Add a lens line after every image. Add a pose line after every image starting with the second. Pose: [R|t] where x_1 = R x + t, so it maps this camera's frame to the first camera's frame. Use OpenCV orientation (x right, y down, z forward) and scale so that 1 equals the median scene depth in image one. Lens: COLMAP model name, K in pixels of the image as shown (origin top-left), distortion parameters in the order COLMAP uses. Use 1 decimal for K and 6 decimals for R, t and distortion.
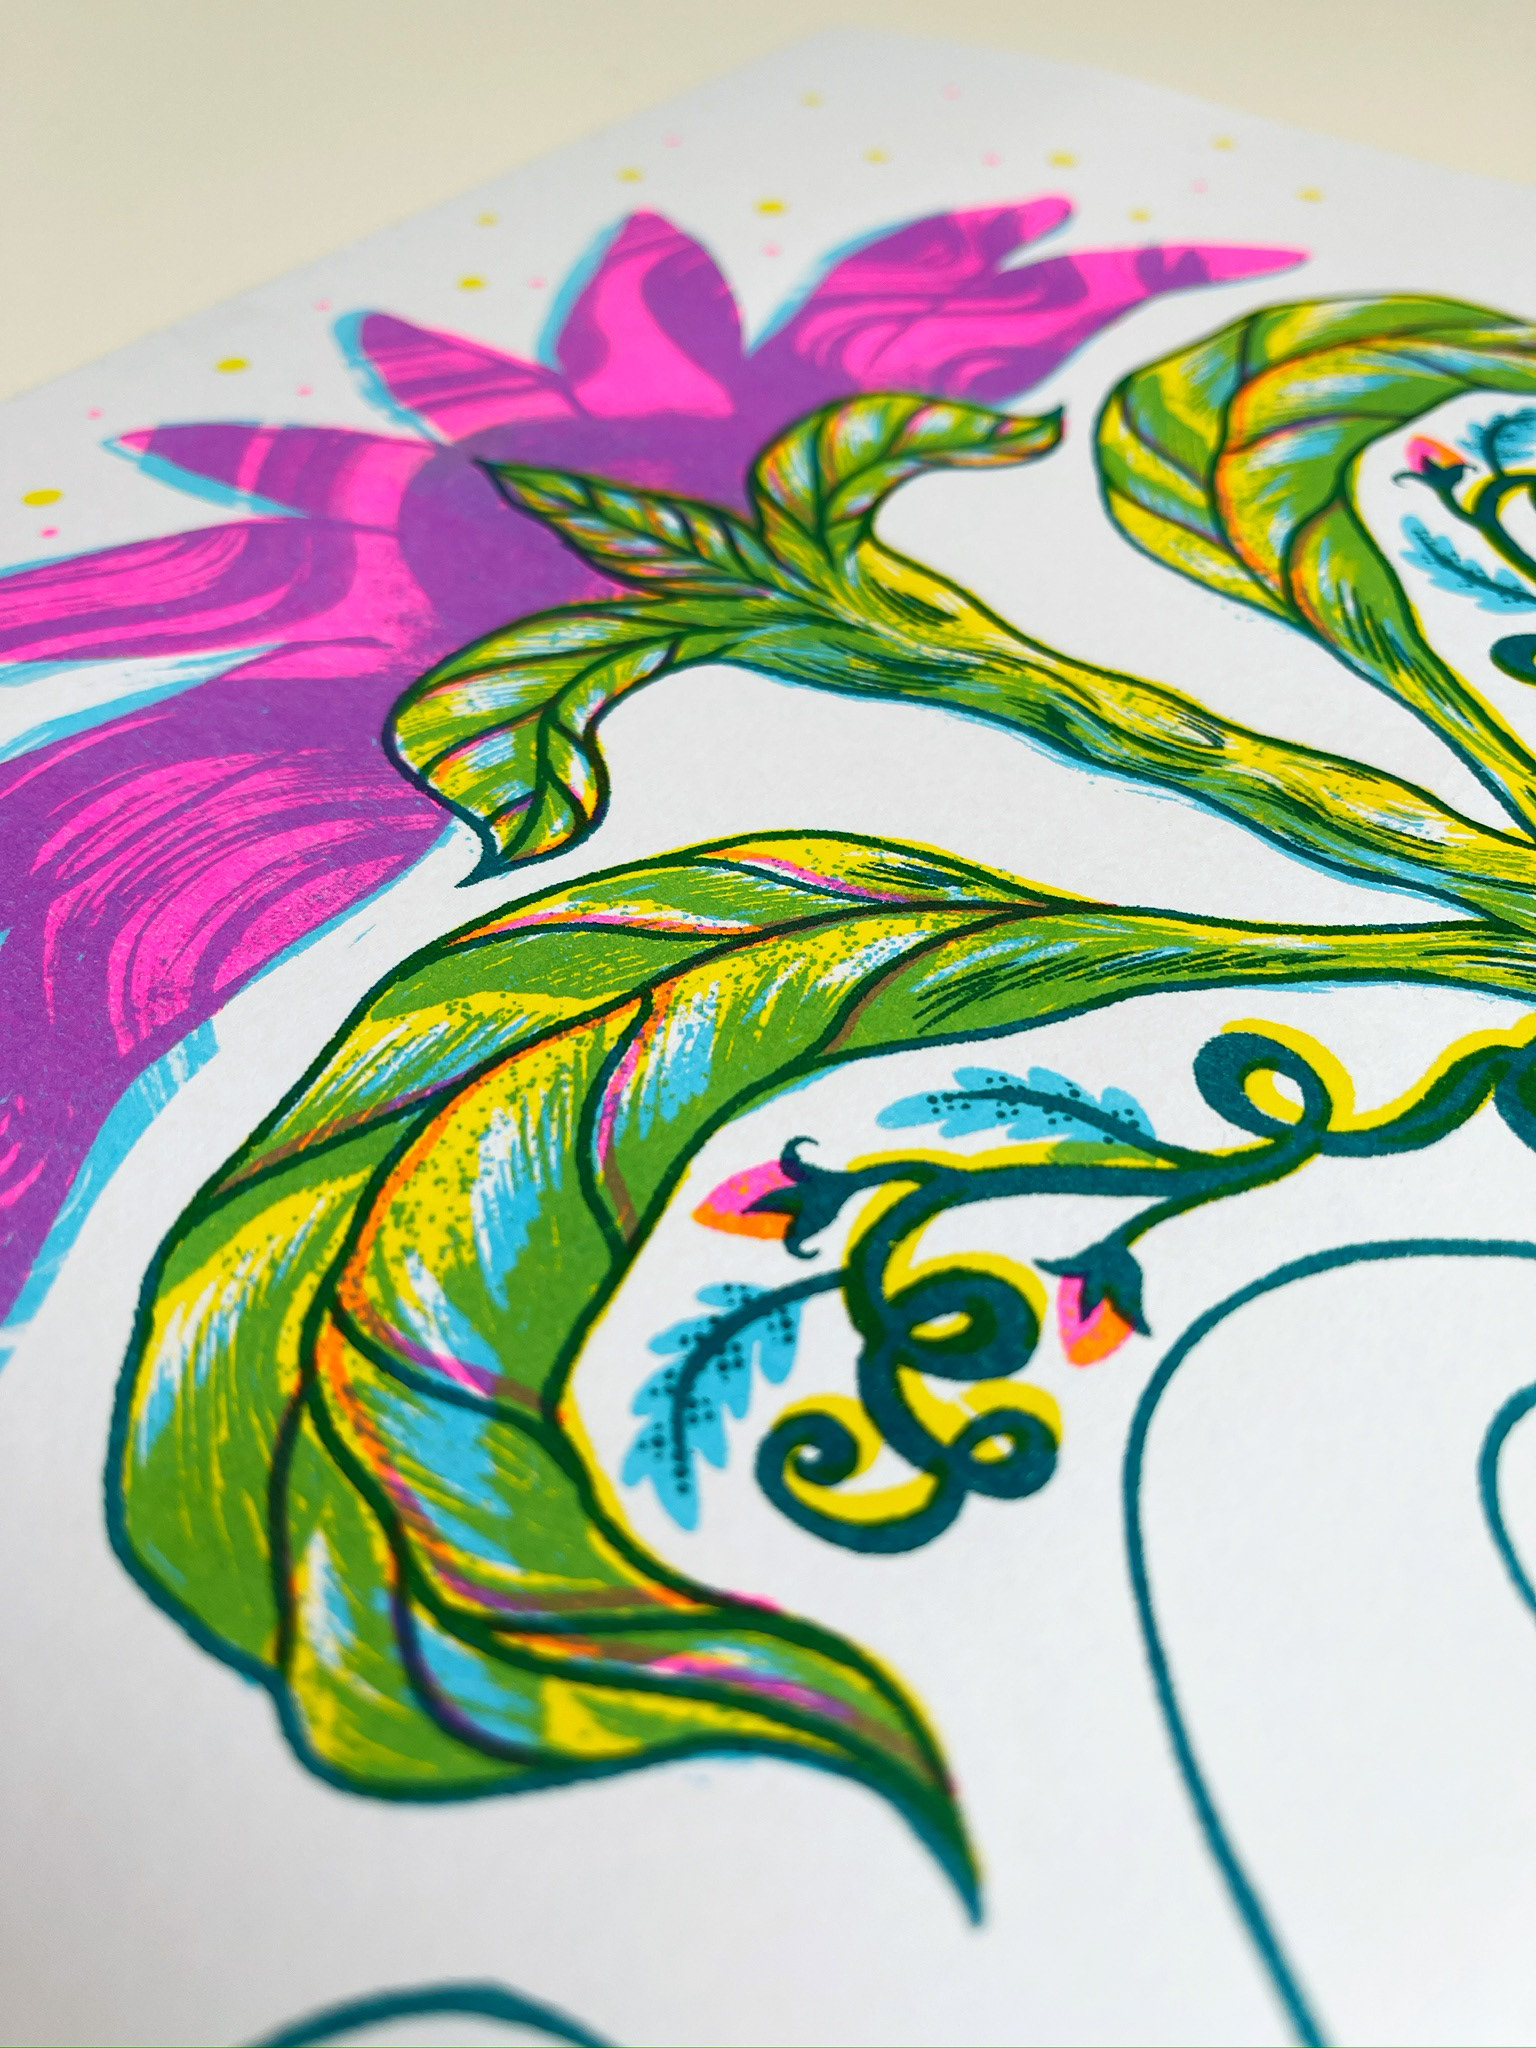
lens RADIAL K [[1642.5, 0, 789.6], [0, 1642.5, 1012.3], [0, 0, 1]] dist [0.020607, -0.048386]
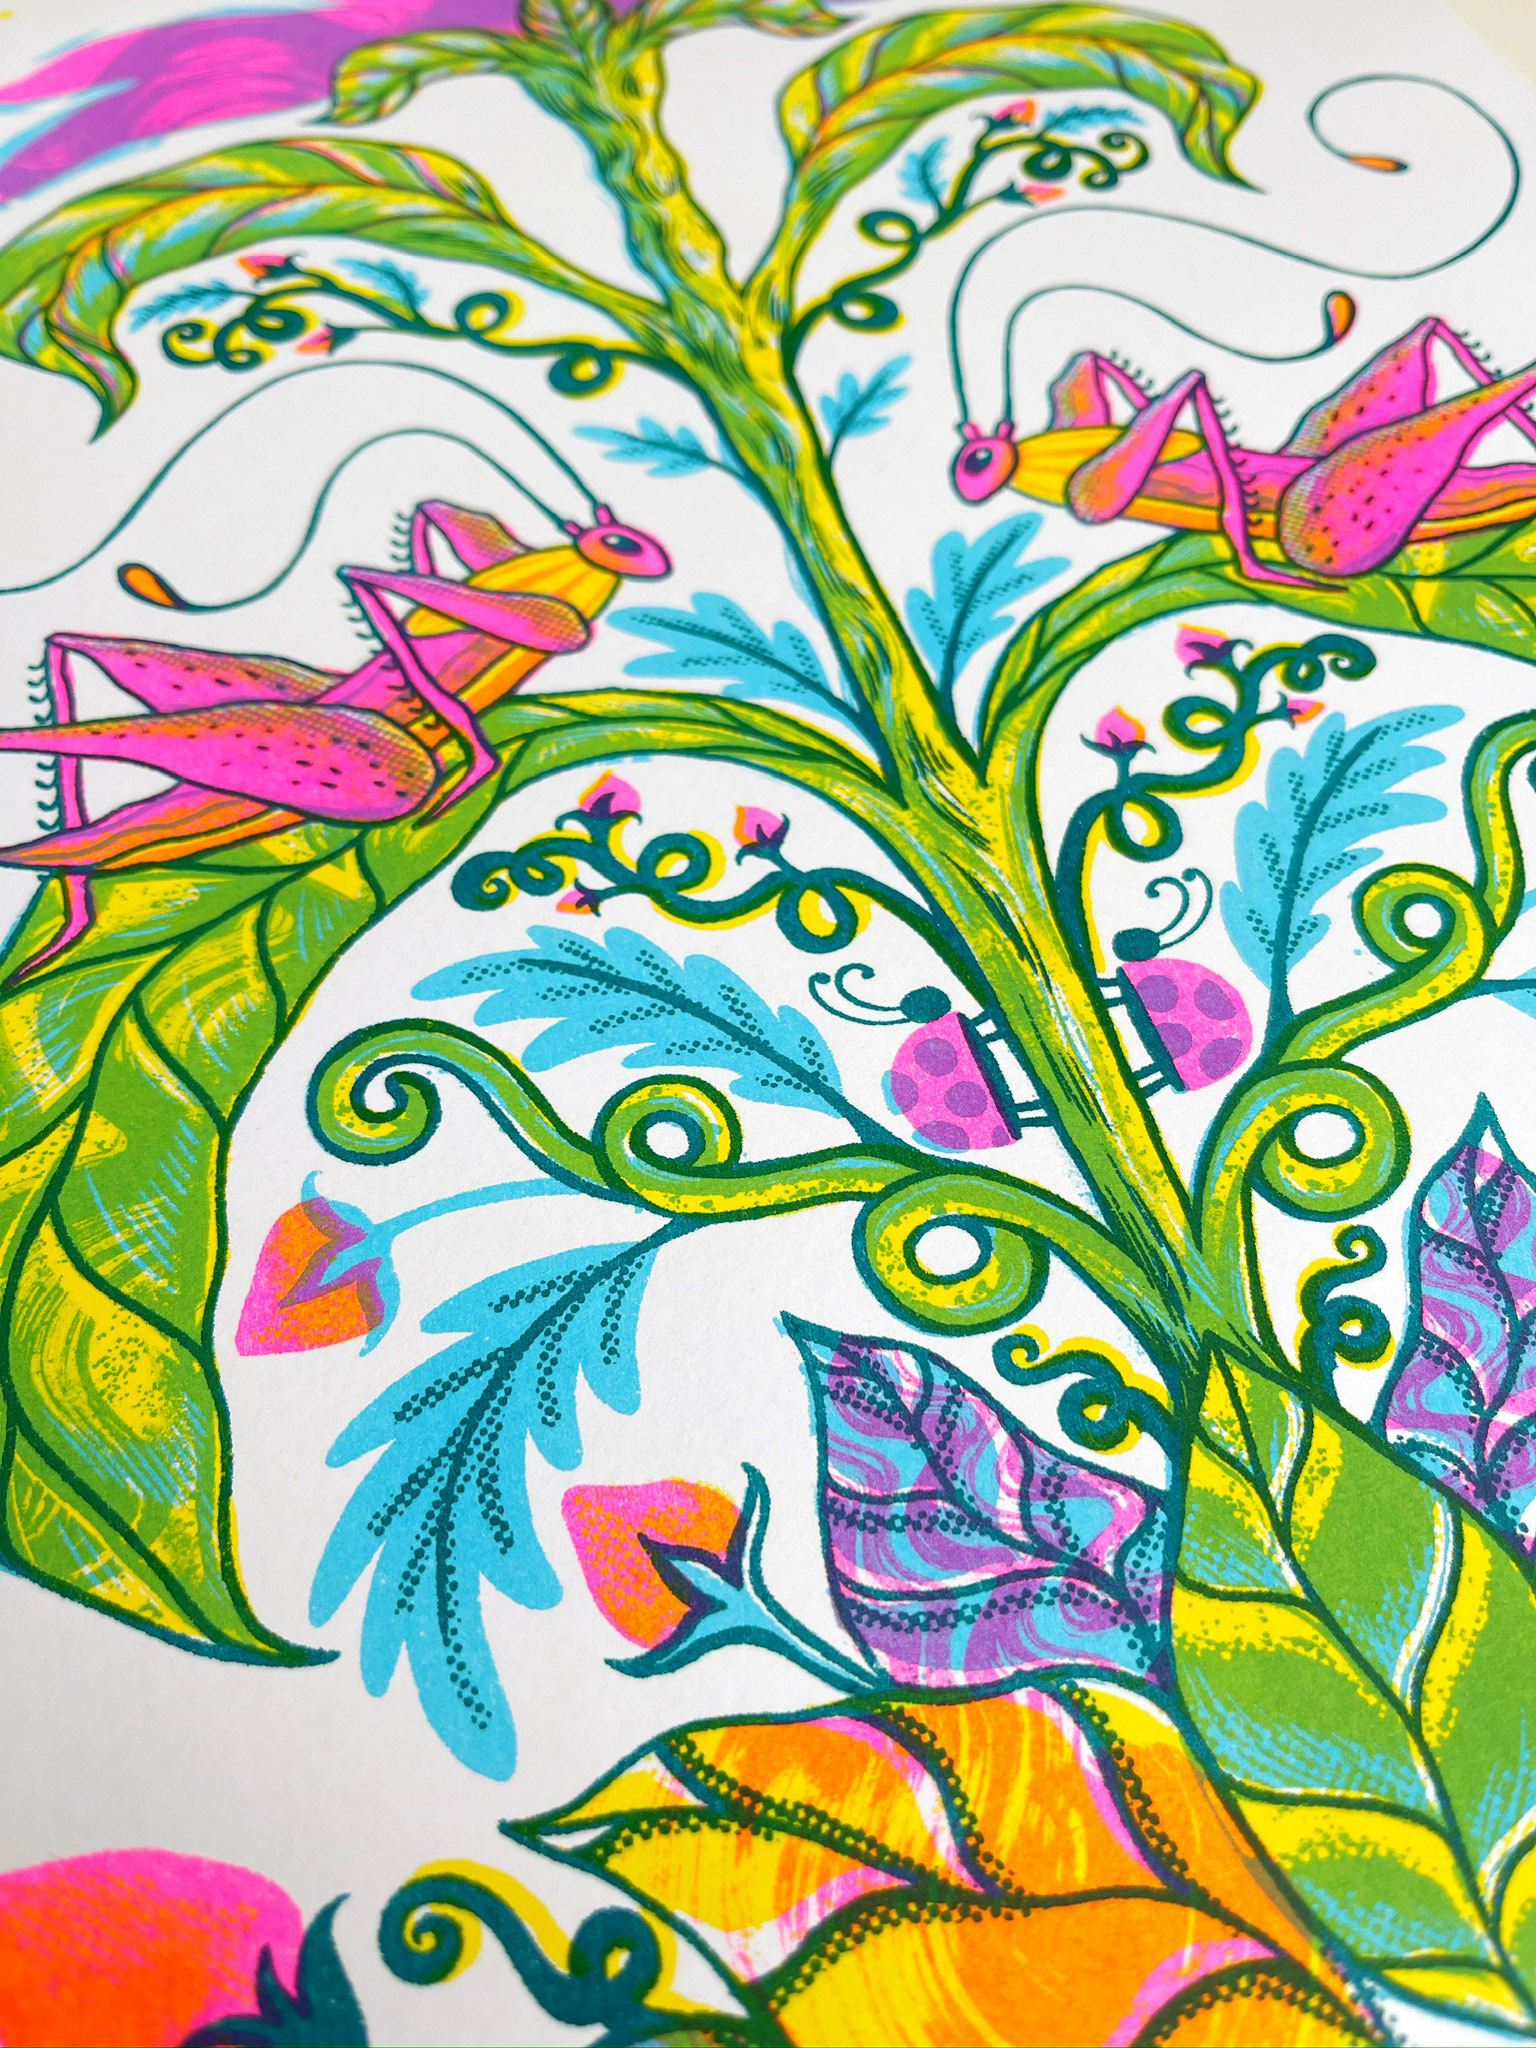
lens RADIAL K [[1642.5, 0, 770.2], [0, 1642.5, 1017.6], [0, 0, 1]] dist [0.020607, -0.048386]
pose [[0.800123, 0.493788, -0.340553, 1.589246], [-0.420377, 0.866599, 0.268866, 0.097104], [0.427886, -0.071965, 0.900963, -0.720510]]
